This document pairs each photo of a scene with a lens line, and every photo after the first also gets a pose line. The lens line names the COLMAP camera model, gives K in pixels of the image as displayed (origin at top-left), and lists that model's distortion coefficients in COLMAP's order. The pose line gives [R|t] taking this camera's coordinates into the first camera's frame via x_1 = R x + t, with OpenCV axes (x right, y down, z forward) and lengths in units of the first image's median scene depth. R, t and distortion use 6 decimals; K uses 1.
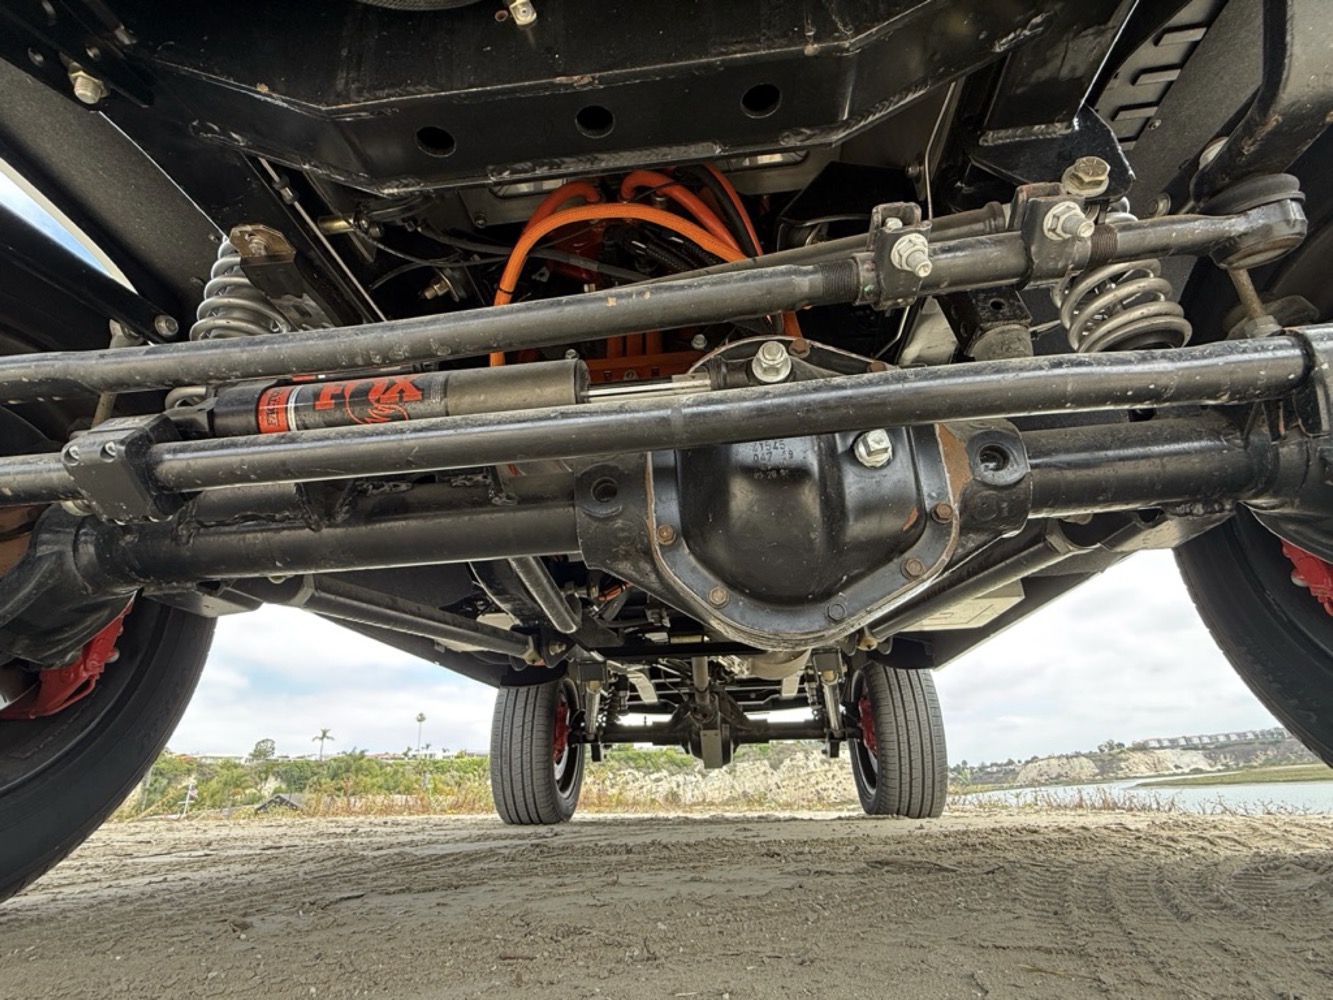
lens RADIAL K [[656.4, 0, 661.7], [0, 656.4, 501.7], [0, 0, 1]] dist [0.000568, -0.000545]
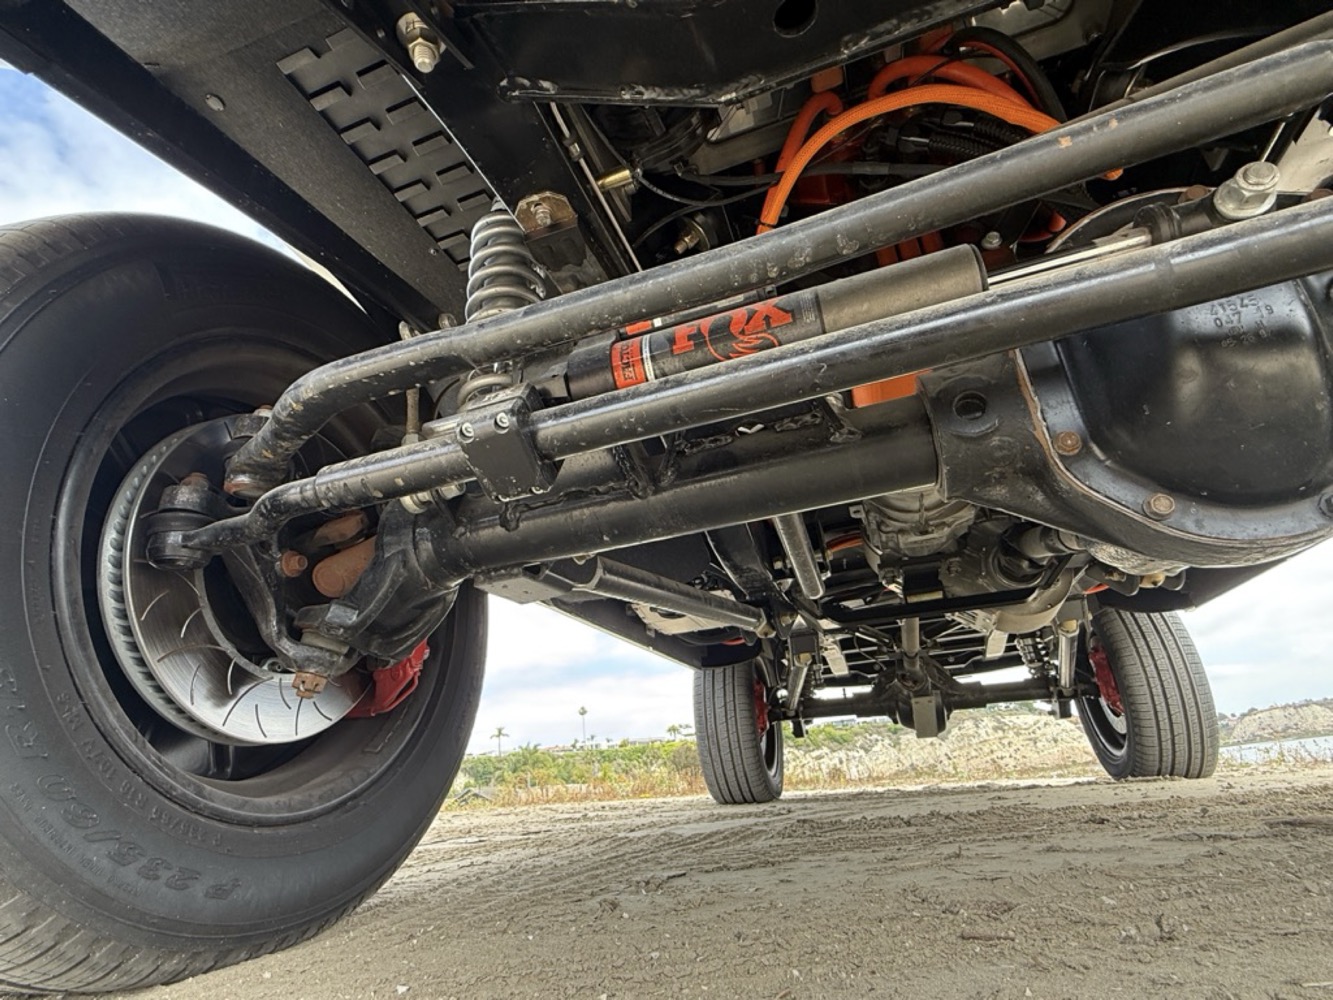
lens RADIAL K [[656.1, 0, 662.4], [0, 656.1, 502.3], [0, 0, 1]] dist [-0.000806, 0.000351]
pose [[0.973888, -0.126100, -0.188790, -0.229012], [0.130725, 0.991344, 0.012201, 0.030305], [0.185617, -0.036562, 0.981942, 0.047226]]
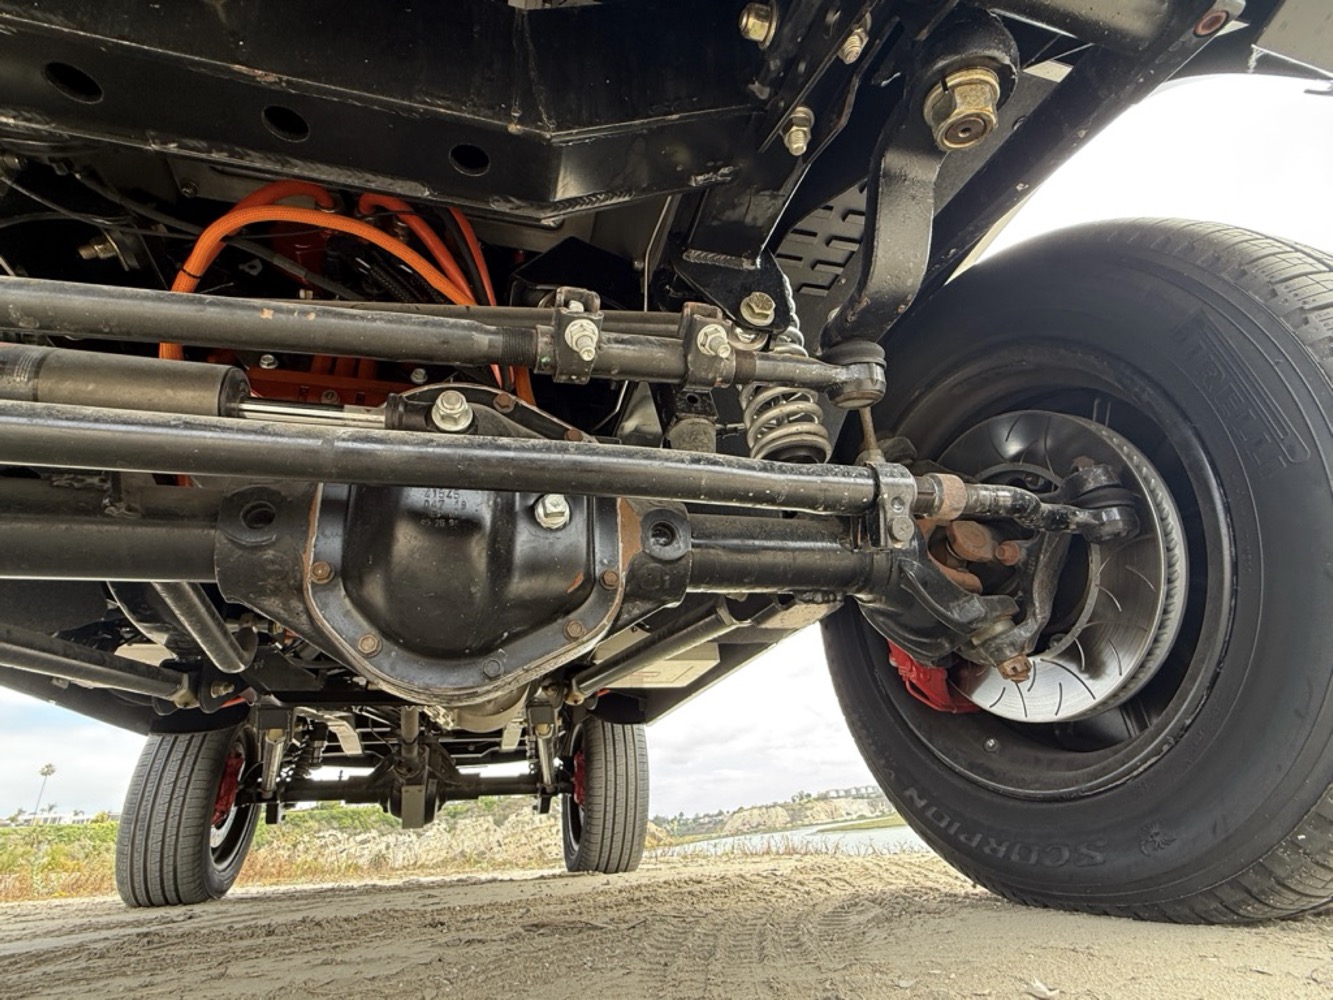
lens RADIAL K [[656.1, 0, 662.4], [0, 656.1, 502.3], [0, 0, 1]] dist [-0.000806, 0.000351]
pose [[0.928934, 0.140755, 0.342447, 0.078629], [-0.116331, 0.989037, -0.090959, -0.012524], [-0.351496, 0.044658, 0.935124, -0.018750]]
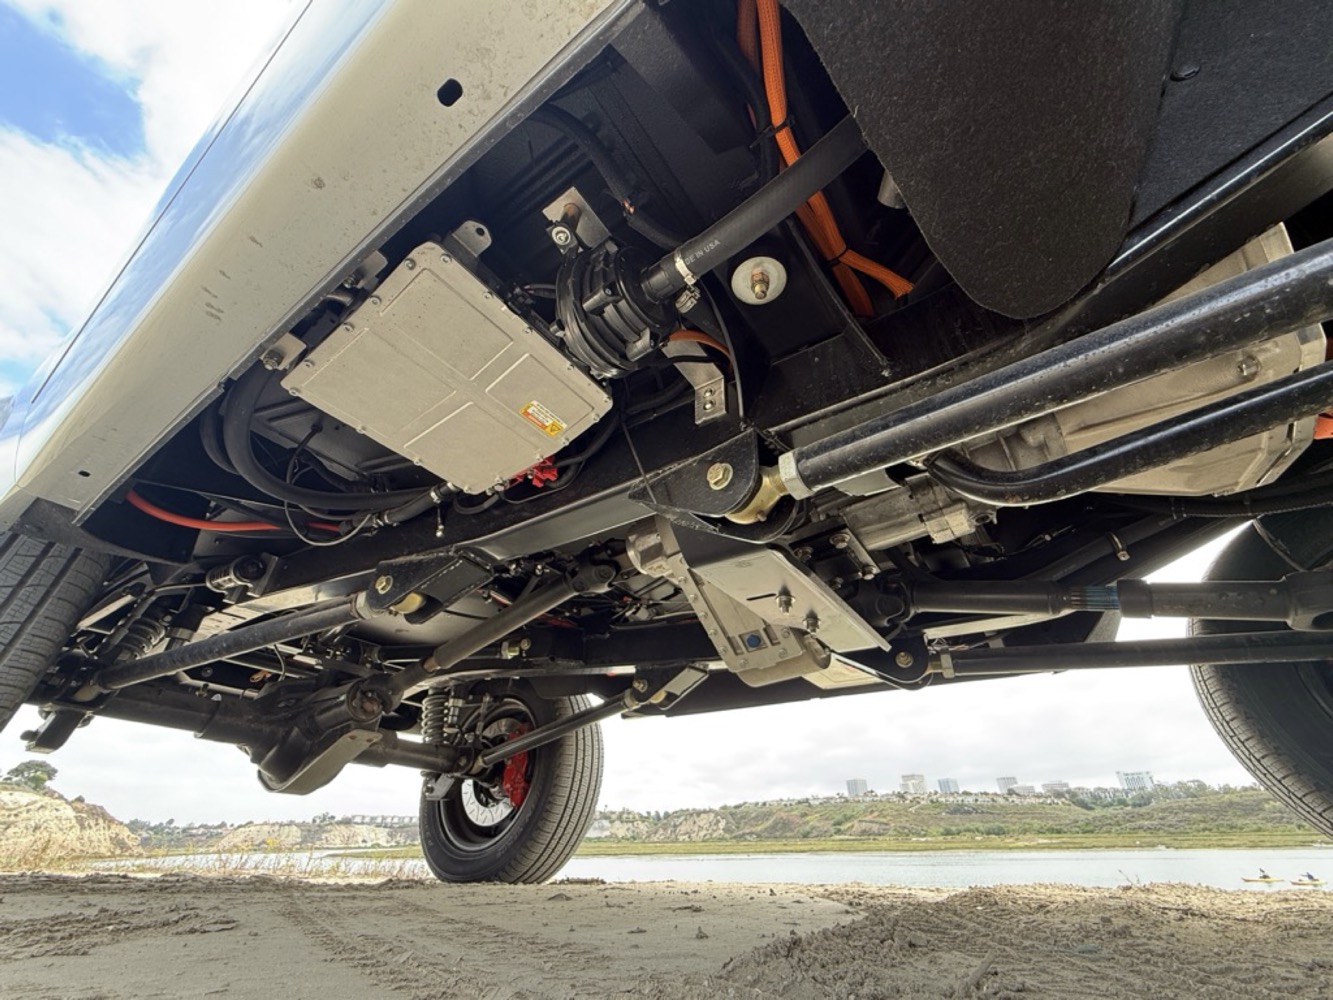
lens RADIAL K [[547.1, 0, 664.8], [0, 547.1, 499.4], [0, 0, 1]] dist [0.001235, 0.000095]
pose [[0.476847, 0.513045, 0.713724, -0.875357], [-0.387652, 0.851501, -0.353088, 0.675938], [-0.788887, -0.108308, 0.604919, 1.358908]]
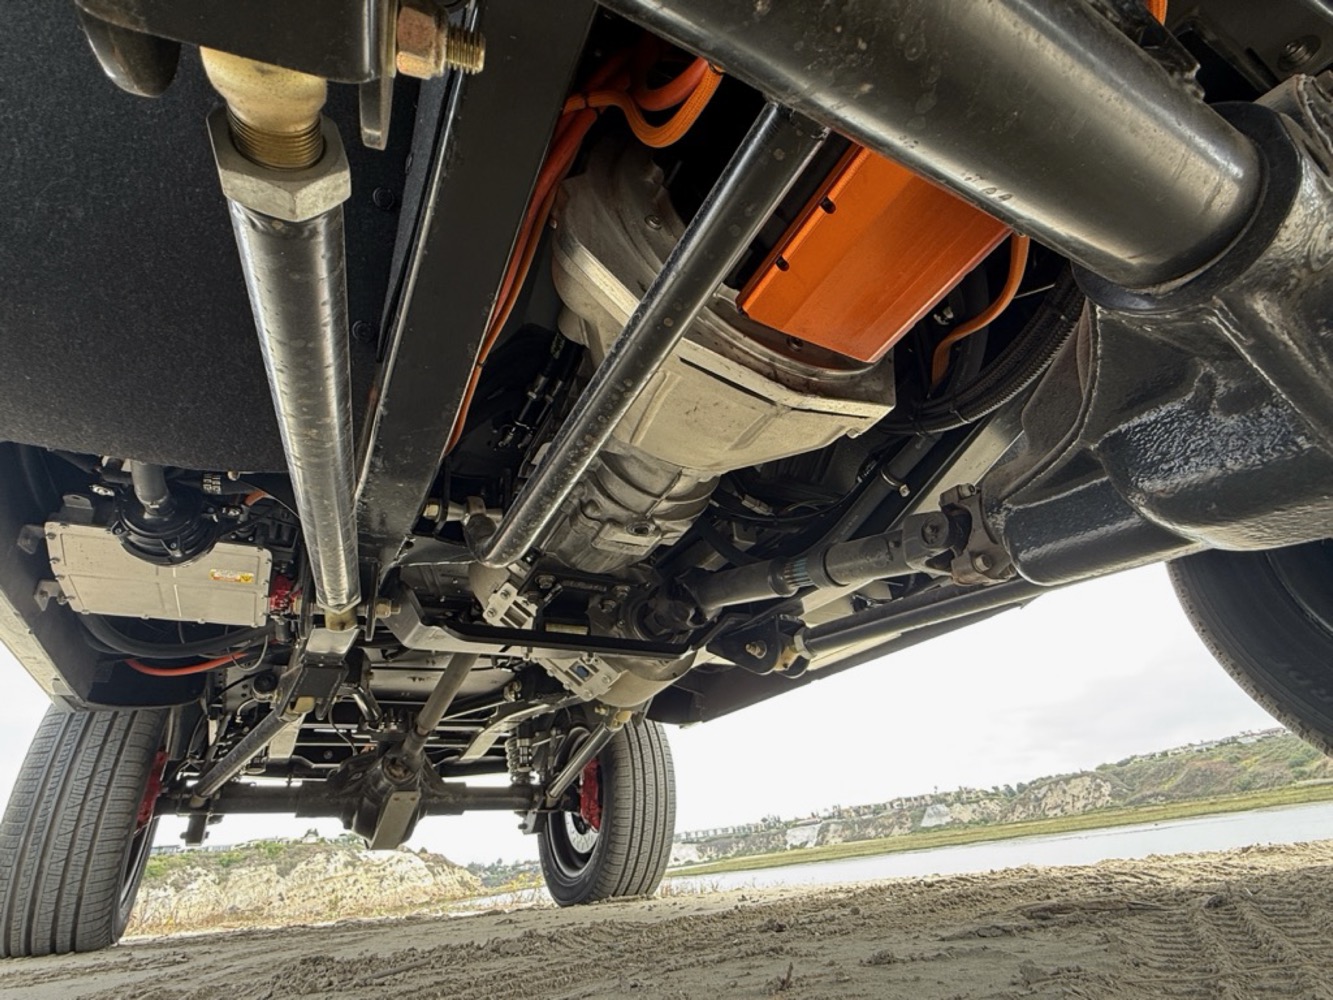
lens RADIAL K [[686.8, 0, 656.0], [0, 686.8, 503.5], [0, 0, 1]] dist [0.000936, -0.000399]
pose [[0.821368, 0.241058, 0.516957, -0.512136], [-0.185615, 0.969939, -0.157370, 0.307056], [-0.539352, 0.033303, 0.841421, 0.566511]]
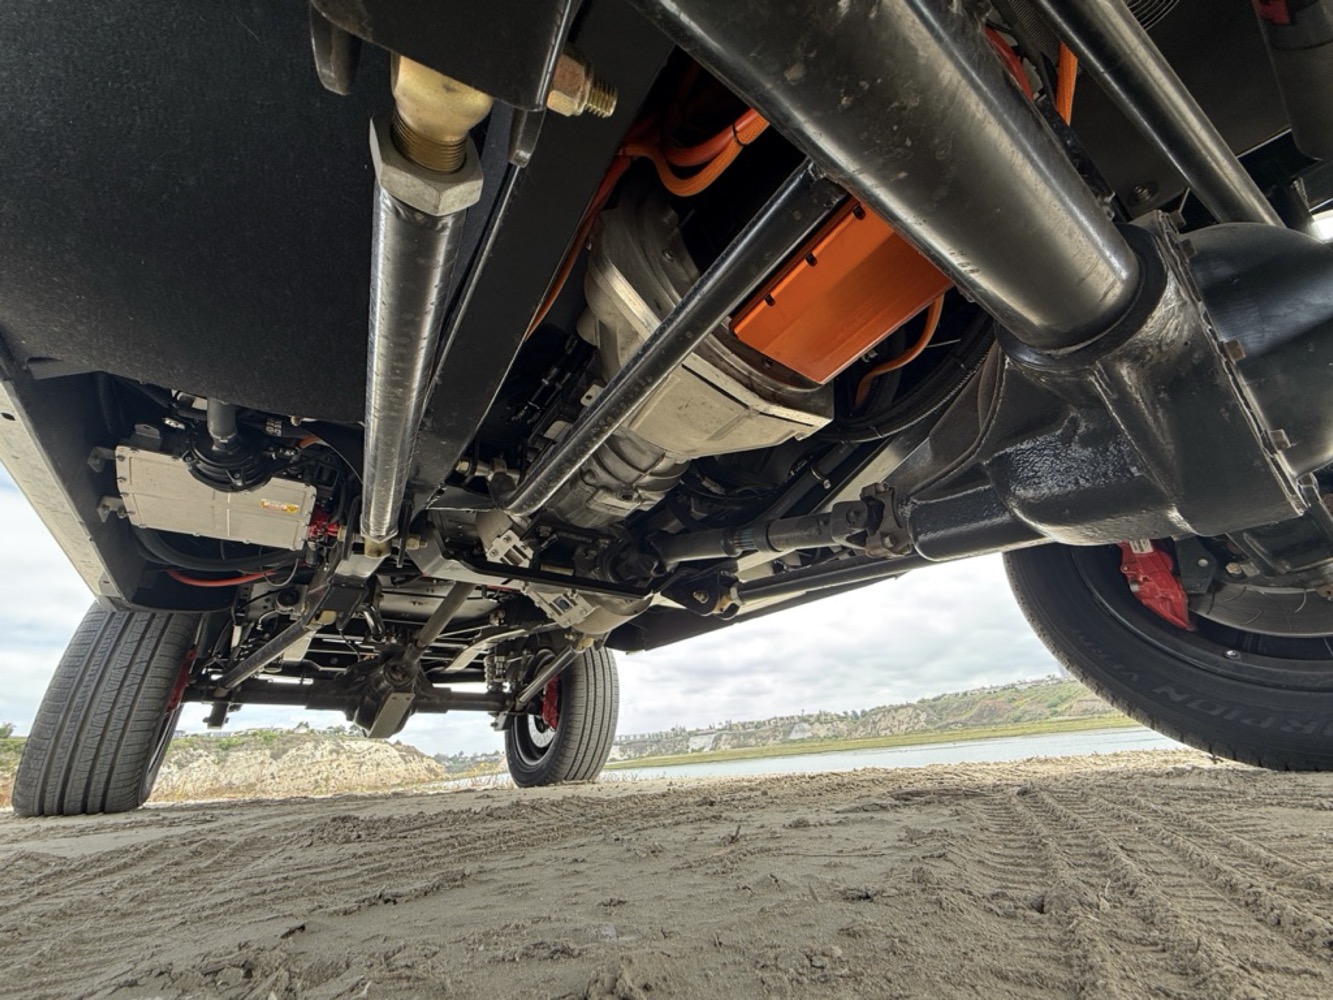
lens RADIAL K [[540.6, 0, 666.5], [0, 540.6, 500.0], [0, 0, 1]] dist [-0.000281, 0.000493]
pose [[0.739226, 0.290359, 0.607648, -0.561866], [-0.253379, 0.955898, -0.148521, 0.329433], [-0.623974, -0.044175, 0.780196, 0.592700]]
